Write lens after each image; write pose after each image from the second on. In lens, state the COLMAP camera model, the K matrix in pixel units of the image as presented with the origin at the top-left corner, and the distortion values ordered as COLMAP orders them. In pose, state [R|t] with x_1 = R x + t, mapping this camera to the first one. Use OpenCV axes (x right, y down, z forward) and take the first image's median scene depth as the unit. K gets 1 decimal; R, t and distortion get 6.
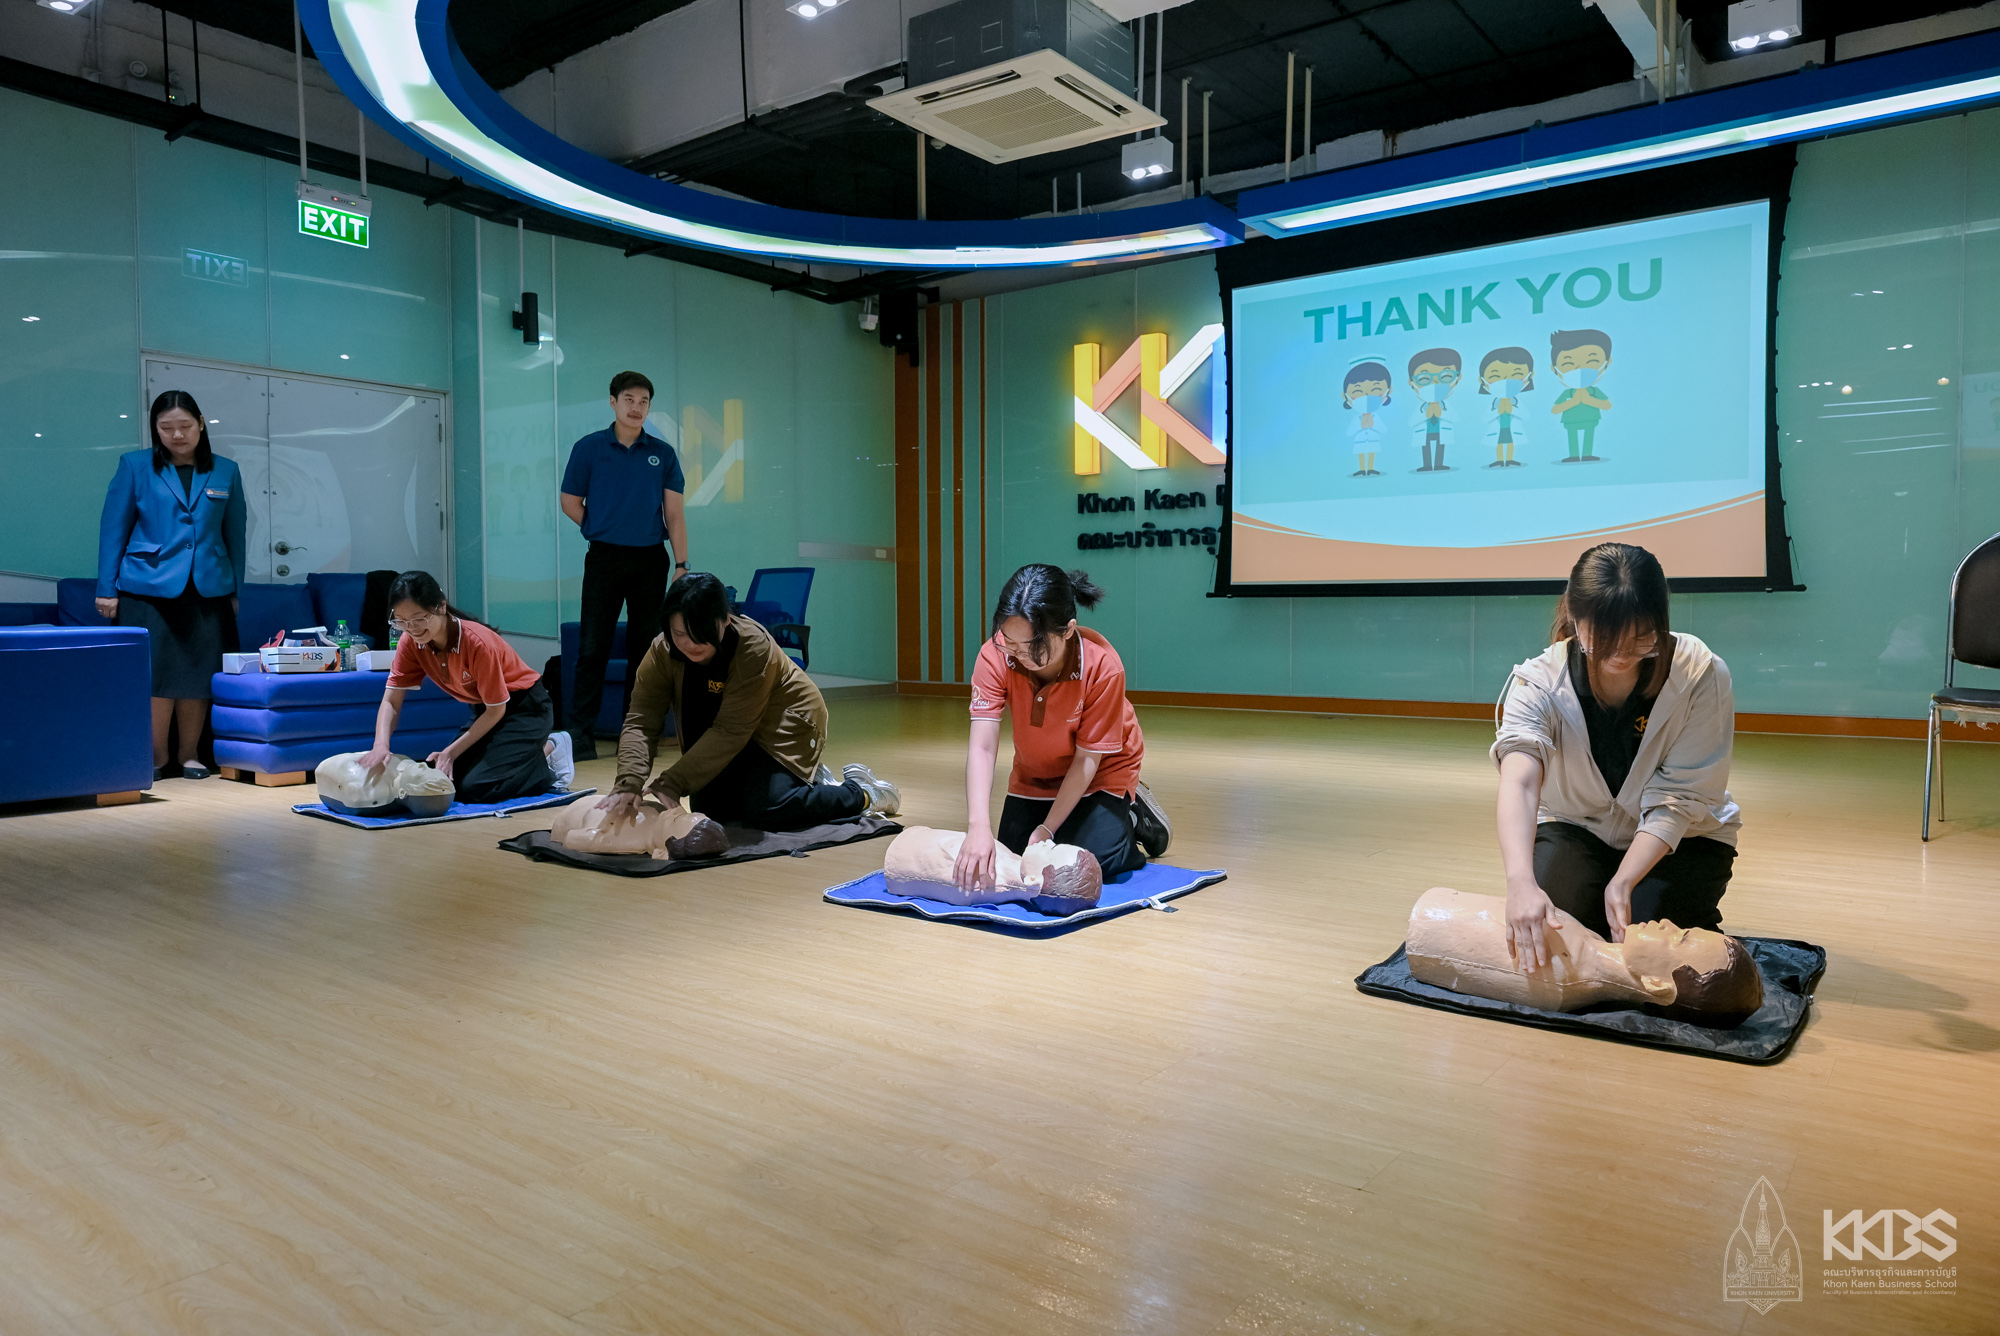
lens RADIAL K [[1331.1, 0, 996.0], [0, 1331.1, 674.4], [0, 0, 1]] dist [-0.009538, -0.001336]
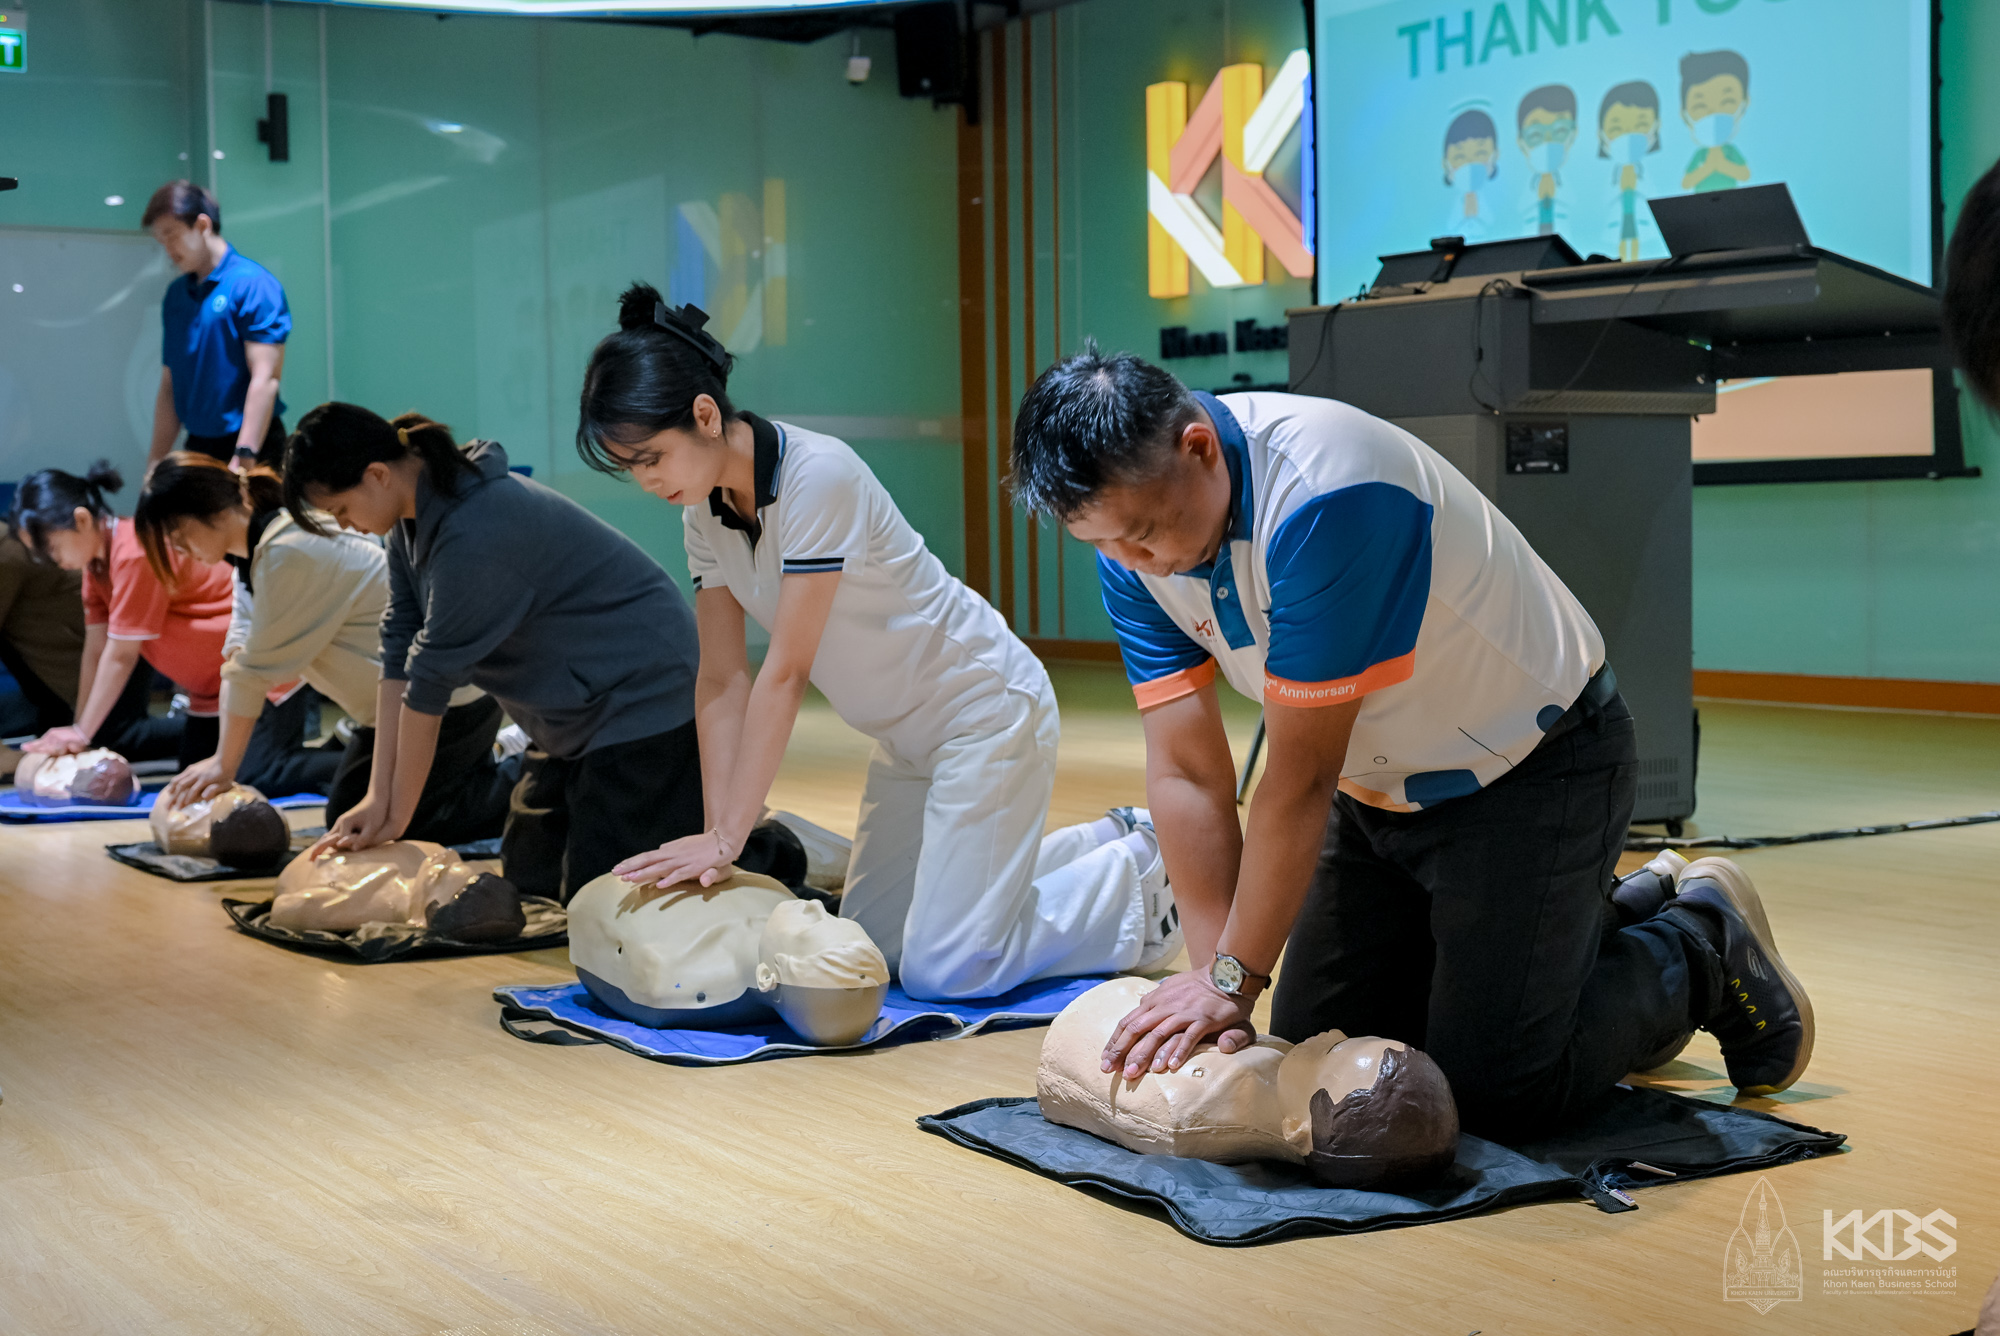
lens RADIAL K [[2907.1, 0, 1002.3], [0, 2907.1, 667.7], [0, 0, 1]] dist [0.024201, 0.000000]
pose [[0.928430, 0.010515, -0.371358, 0.594360], [-0.007460, 0.999925, 0.009662, 0.010791], [0.371432, -0.006201, 0.928439, -0.332220]]
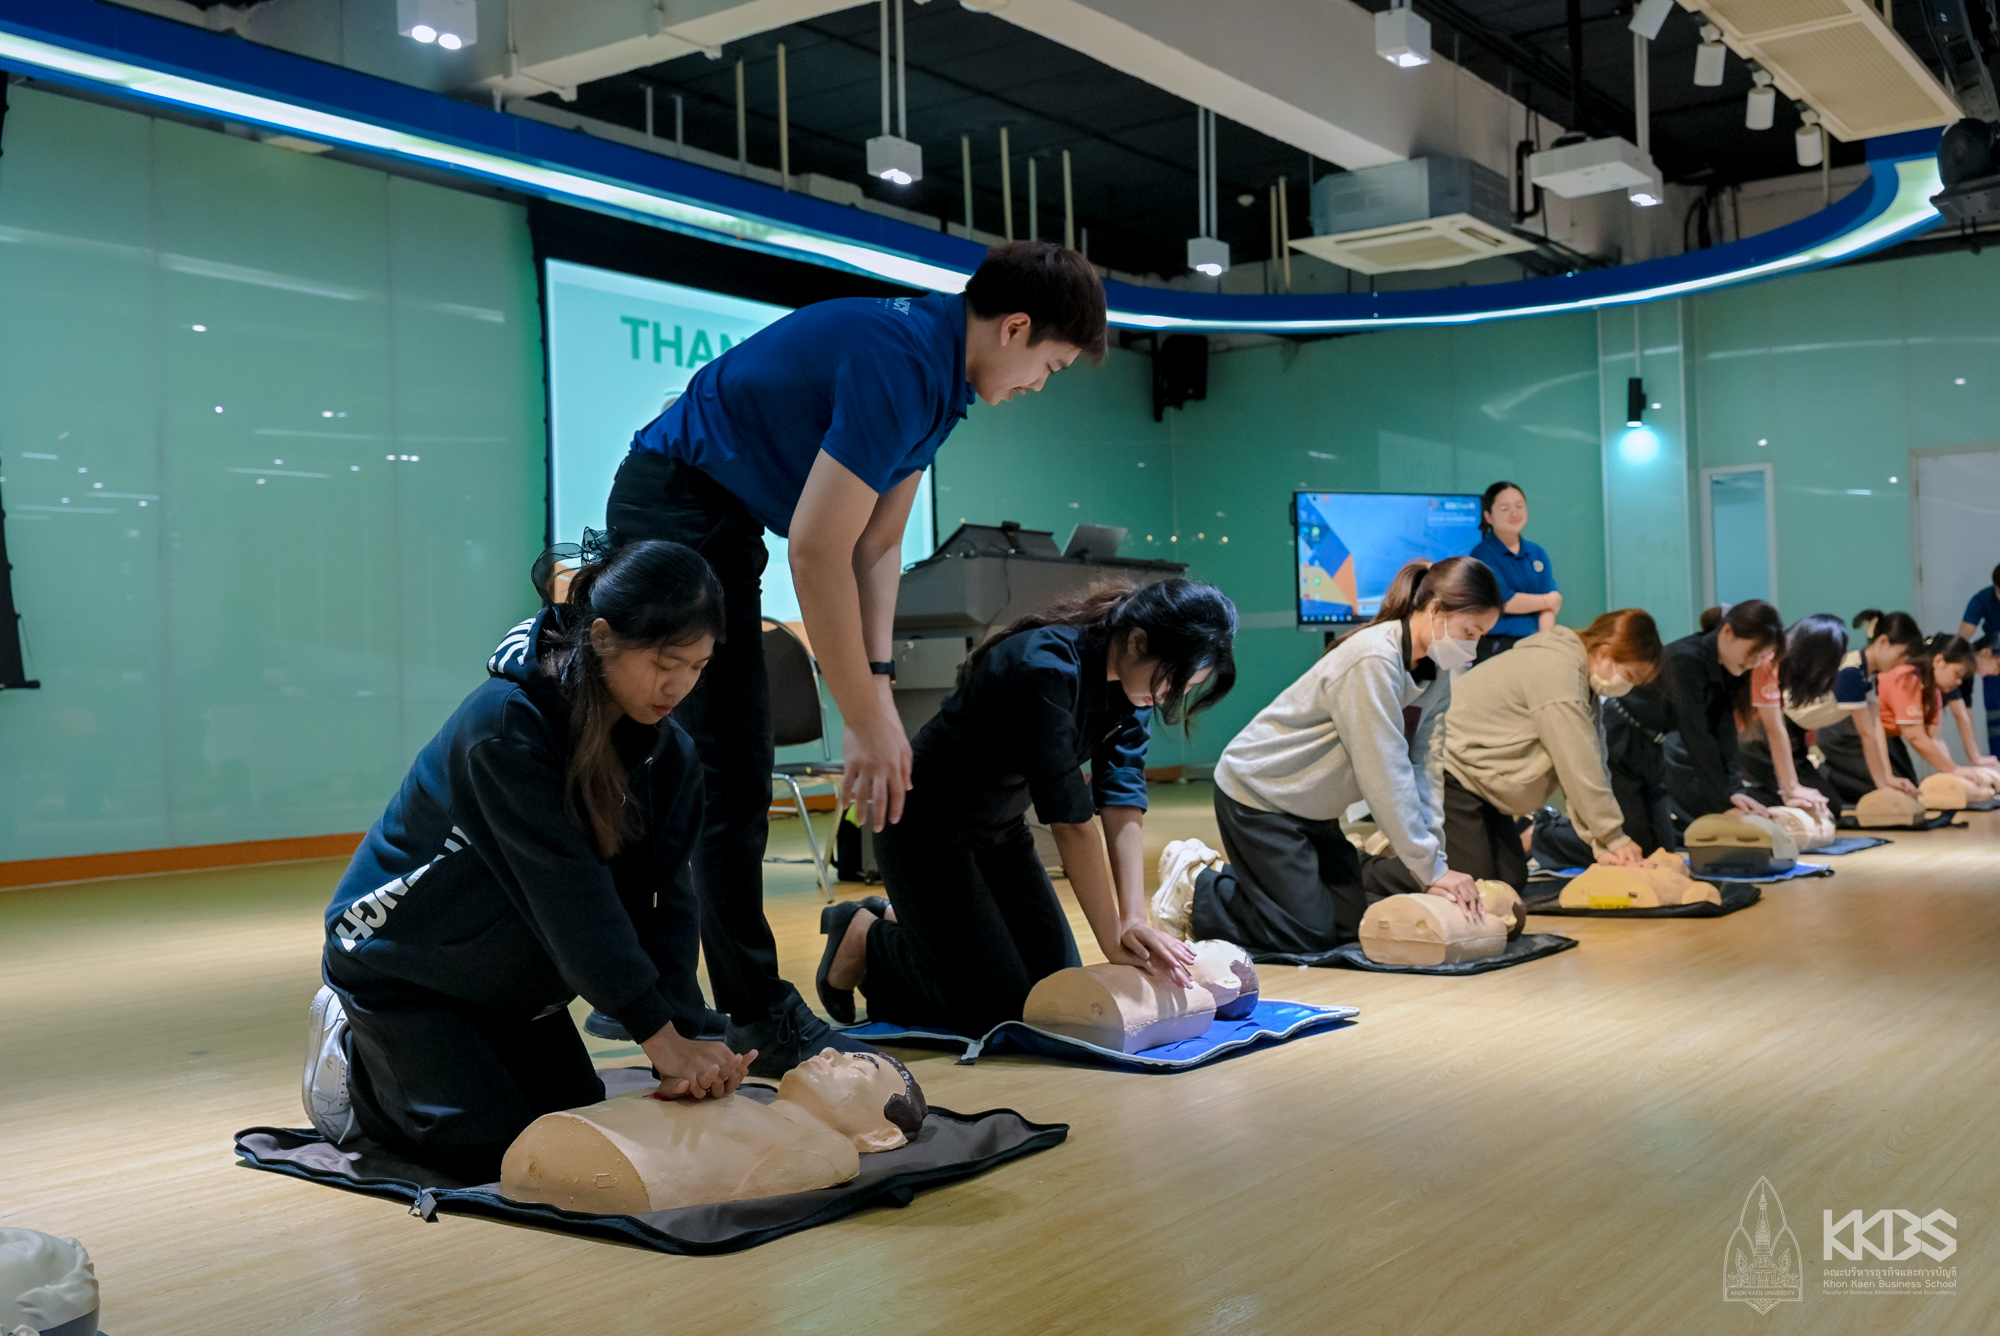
lens RADIAL K [[2051.3, 0, 997.2], [0, 2051.3, 667.3], [0, 0, 1]] dist [-0.001669, 0.000000]
pose [[-0.010242, 0.016666, 0.999809, -1.041663], [0.072603, 0.997234, -0.015879, -0.030222], [-0.997308, 0.072427, -0.011424, 0.848995]]
